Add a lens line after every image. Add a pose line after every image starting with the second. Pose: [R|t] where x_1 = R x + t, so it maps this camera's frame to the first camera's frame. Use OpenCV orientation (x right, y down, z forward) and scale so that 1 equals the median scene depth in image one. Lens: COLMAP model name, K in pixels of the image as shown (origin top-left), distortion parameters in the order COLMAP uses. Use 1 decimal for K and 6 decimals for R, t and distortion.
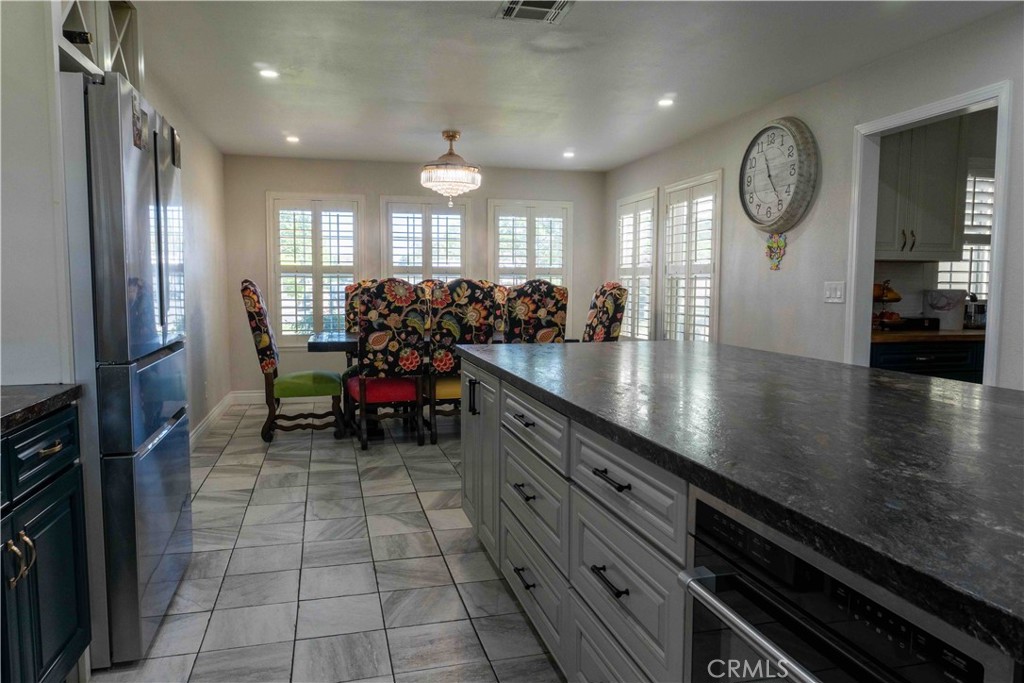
lens RADIAL K [[693.8, 0, 519.5], [0, 693.8, 348.5], [0, 0, 1]] dist [-0.010855, 0.001105]
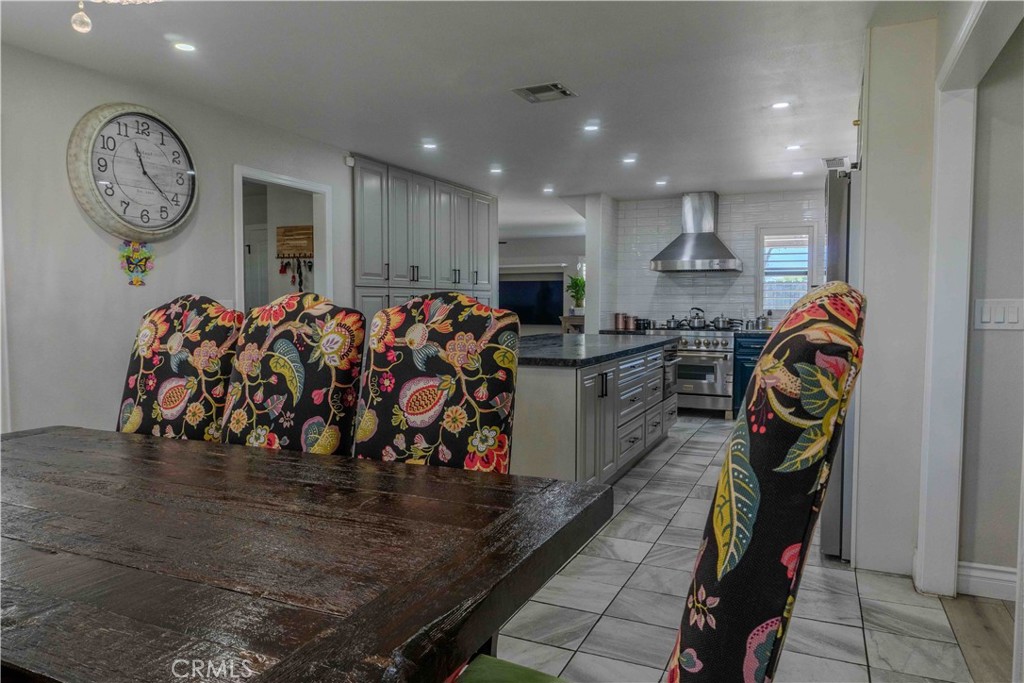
lens RADIAL K [[693.8, 0, 506.0], [0, 693.8, 347.9], [0, 0, 1]] dist [-0.010855, 0.001105]
pose [[-0.766165, -0.046090, 0.640989, -0.511316], [0.054424, 0.989188, 0.136180, -0.130183], [-0.640335, 0.139221, -0.755373, 1.375225]]
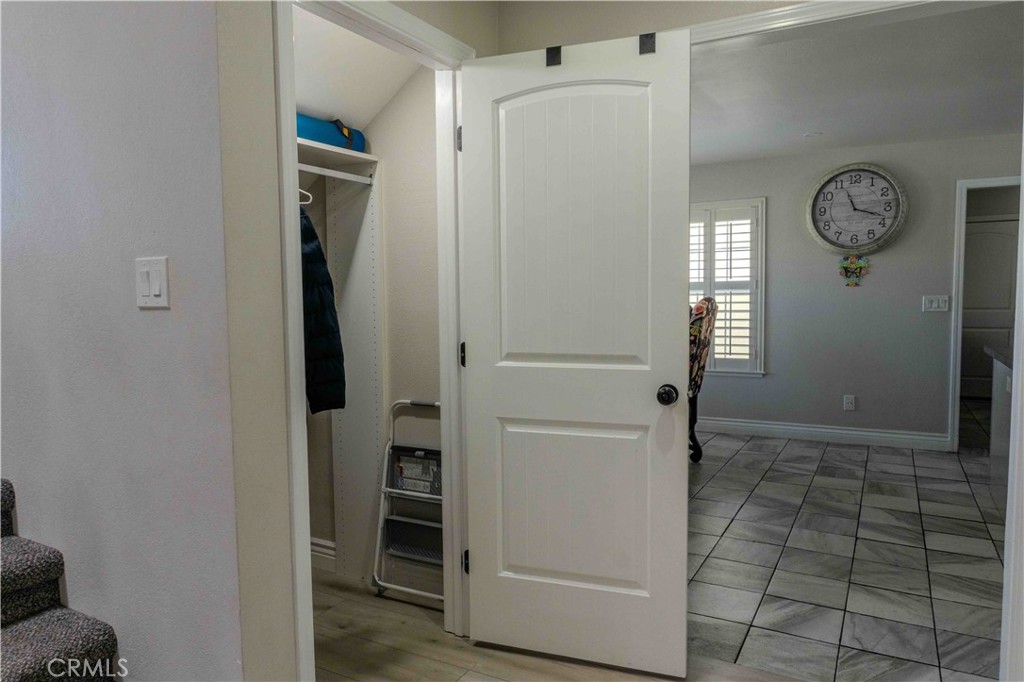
lens RADIAL K [[693.8, 0, 514.1], [0, 693.8, 340.9], [0, 0, 1]] dist [-0.010855, 0.001105]
pose [[0.697982, -0.059988, 0.713599, -0.932329], [0.081982, 0.996627, 0.003593, -0.072451], [-0.711407, 0.055994, 0.700546, 0.587686]]
